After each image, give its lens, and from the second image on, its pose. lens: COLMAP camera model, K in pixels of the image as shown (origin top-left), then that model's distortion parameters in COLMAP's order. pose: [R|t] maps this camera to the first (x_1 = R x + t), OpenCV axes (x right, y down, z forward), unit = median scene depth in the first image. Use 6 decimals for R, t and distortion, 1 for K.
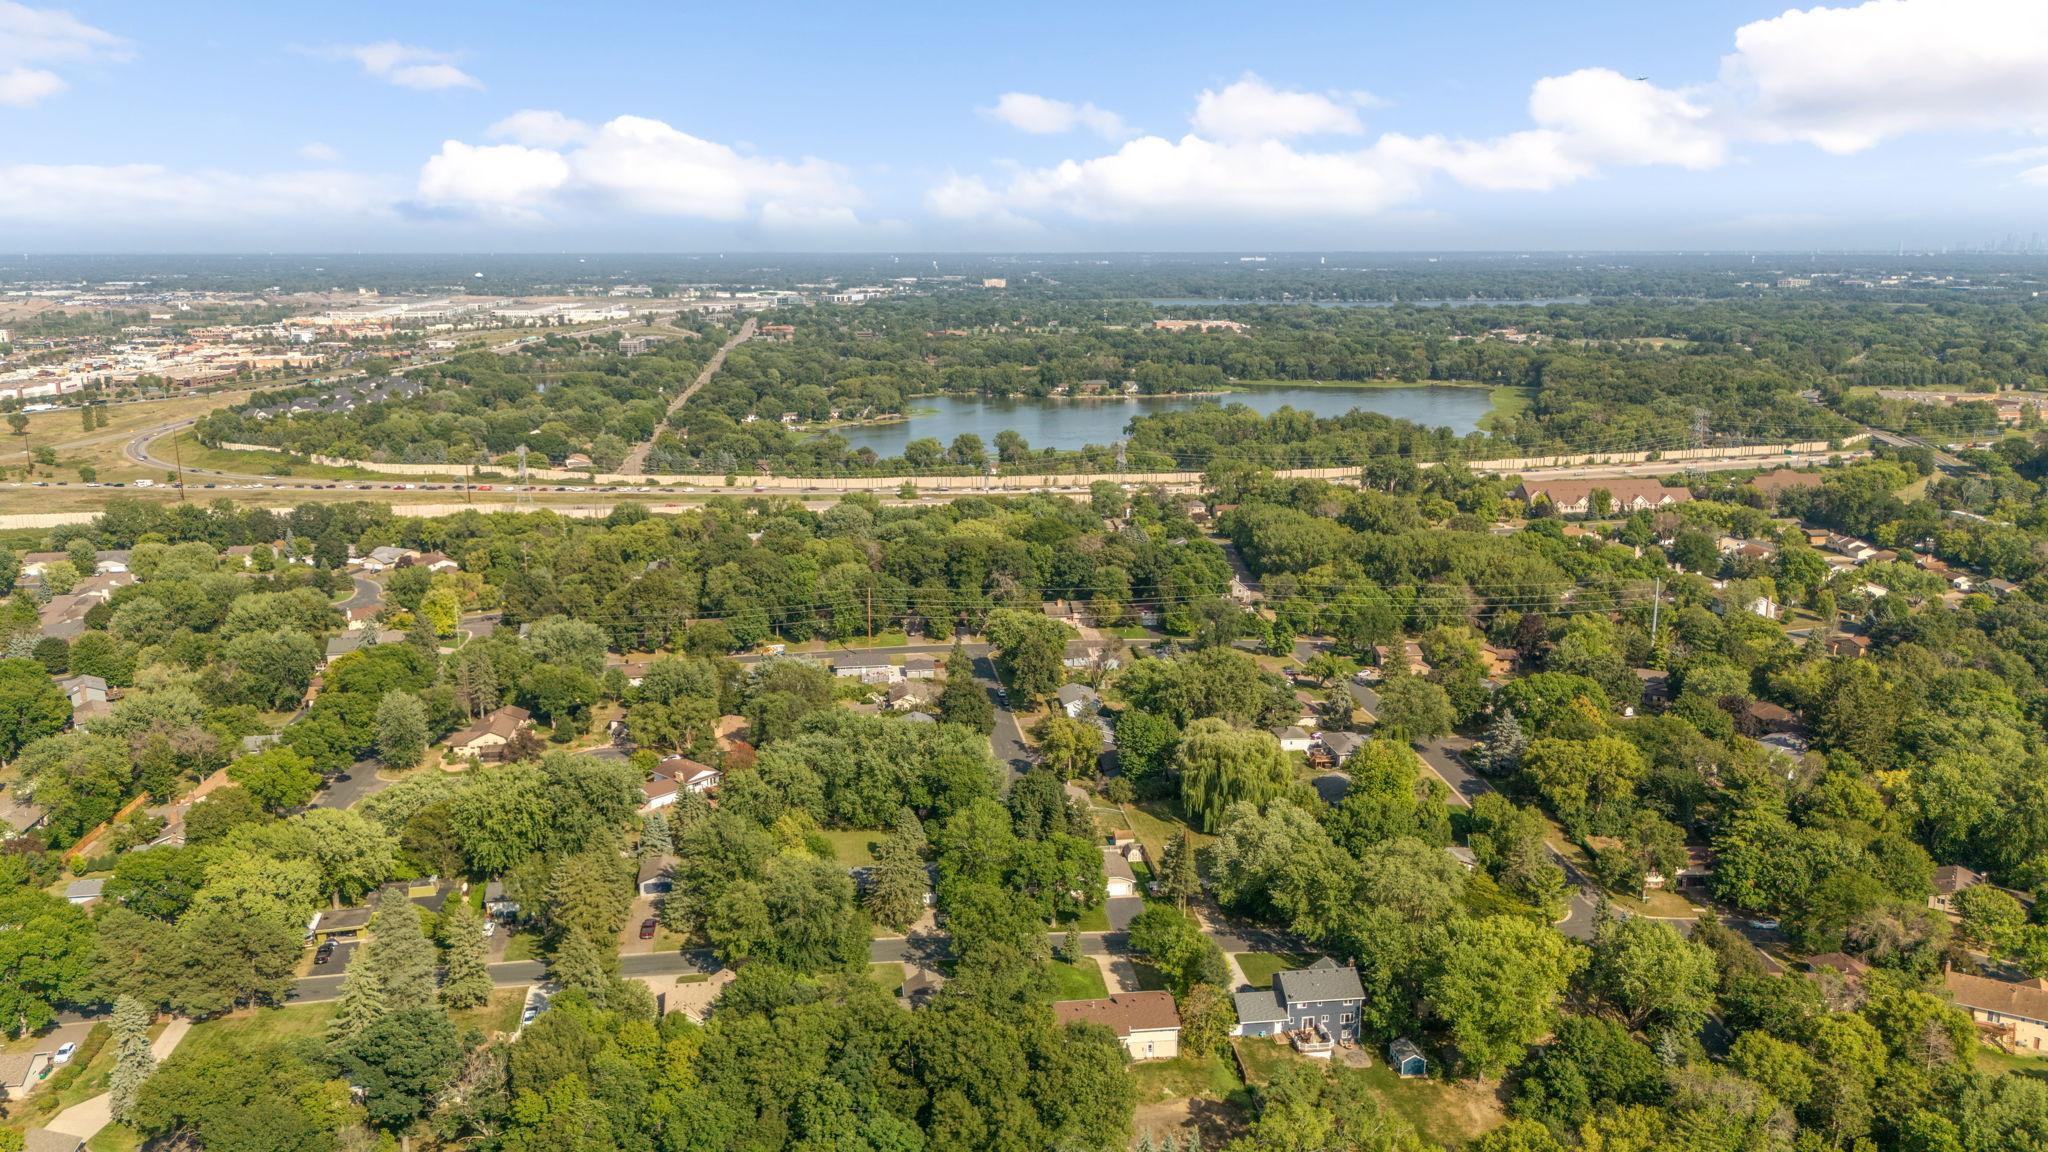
lens RADIAL K [[1543.6, 0, 1030.8], [0, 1543.6, 576.9], [0, 0, 1]] dist [0.025445, -0.006597]
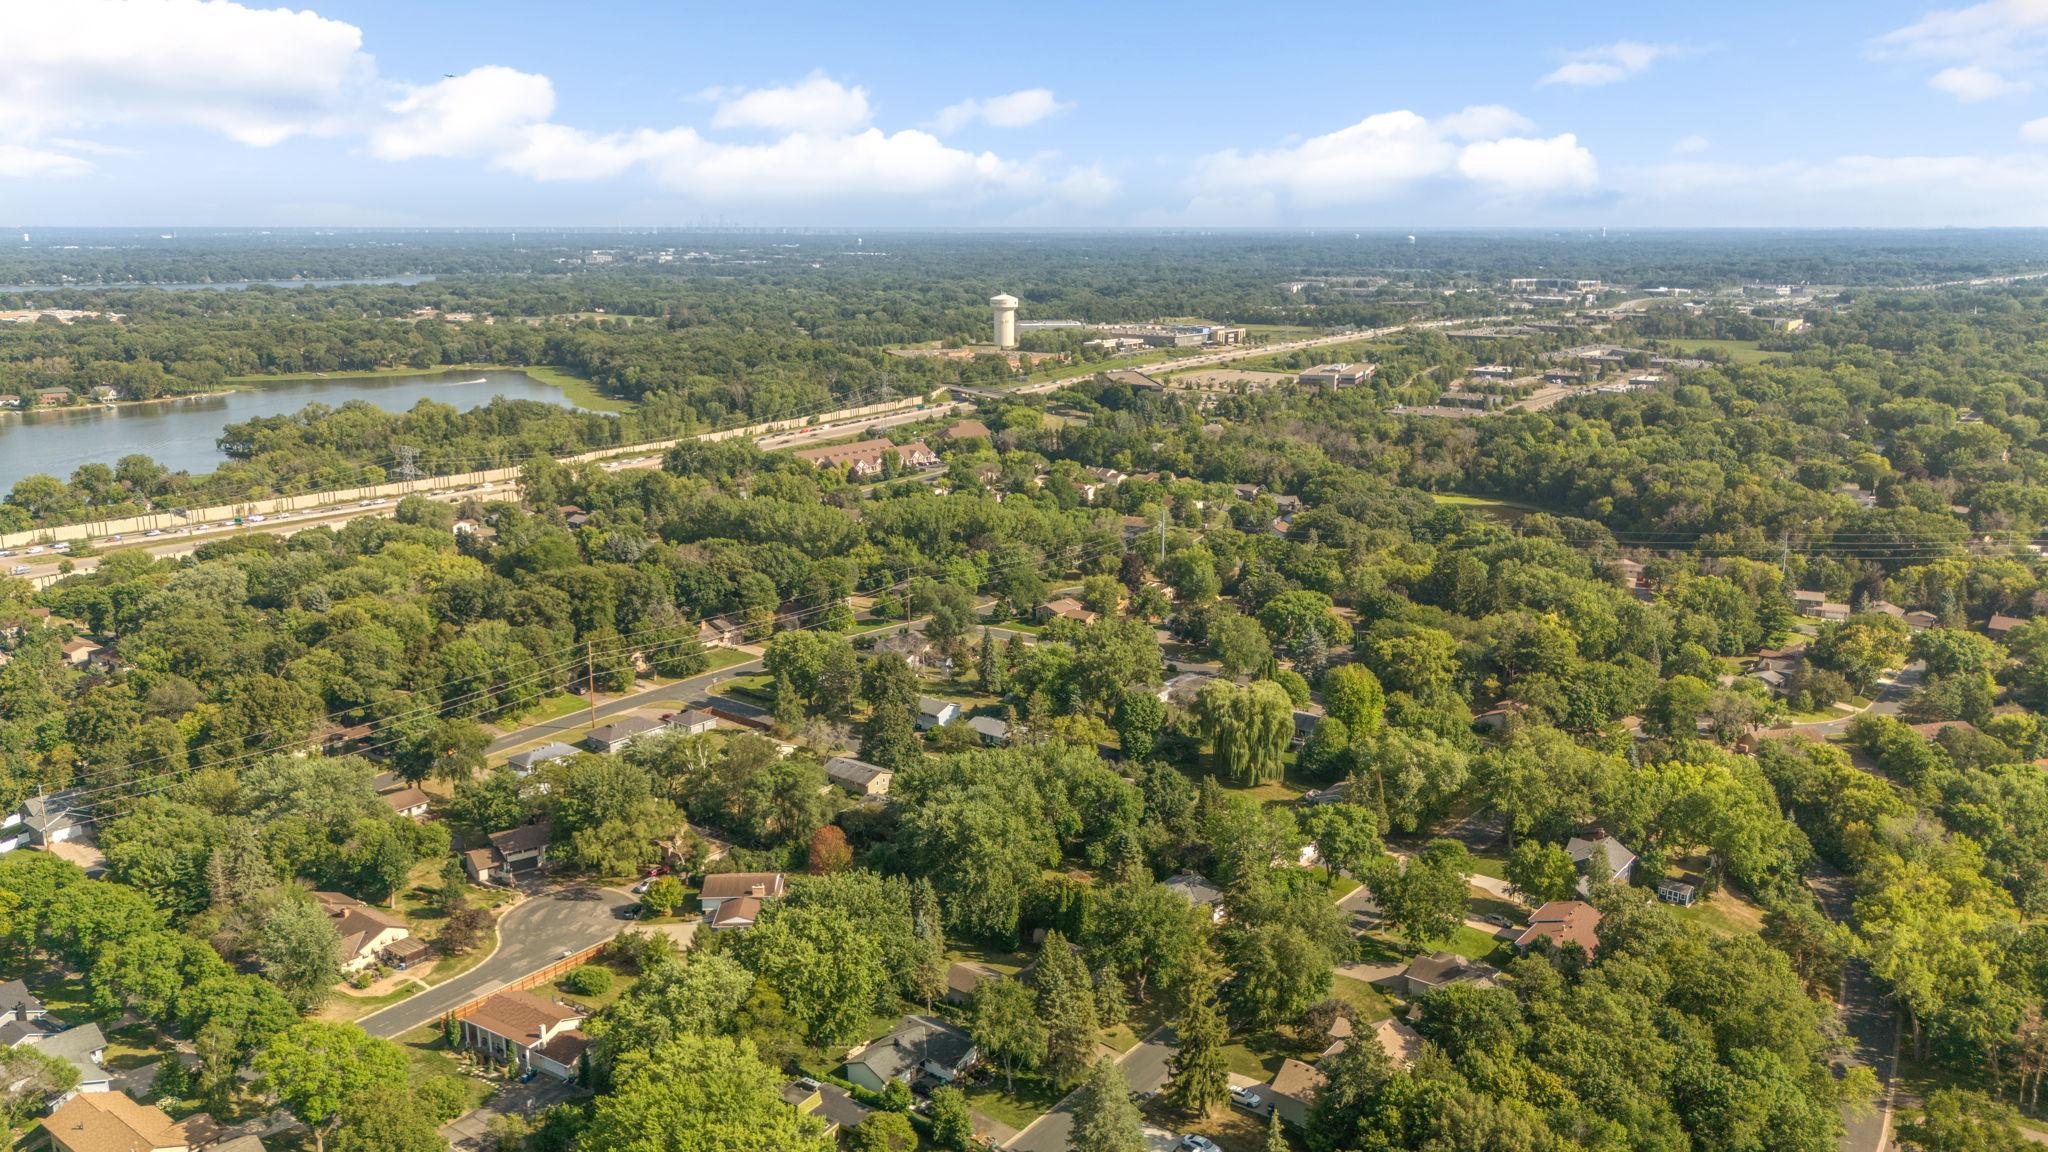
lens RADIAL K [[1543.6, 0, 1030.8], [0, 1543.6, 576.9], [0, 0, 1]] dist [0.025445, -0.006597]
pose [[0.678506, -0.154549, 0.718154, -0.203356], [0.145443, 0.986528, 0.074890, -0.020592], [-0.720053, 0.053637, 0.691843, 0.109306]]
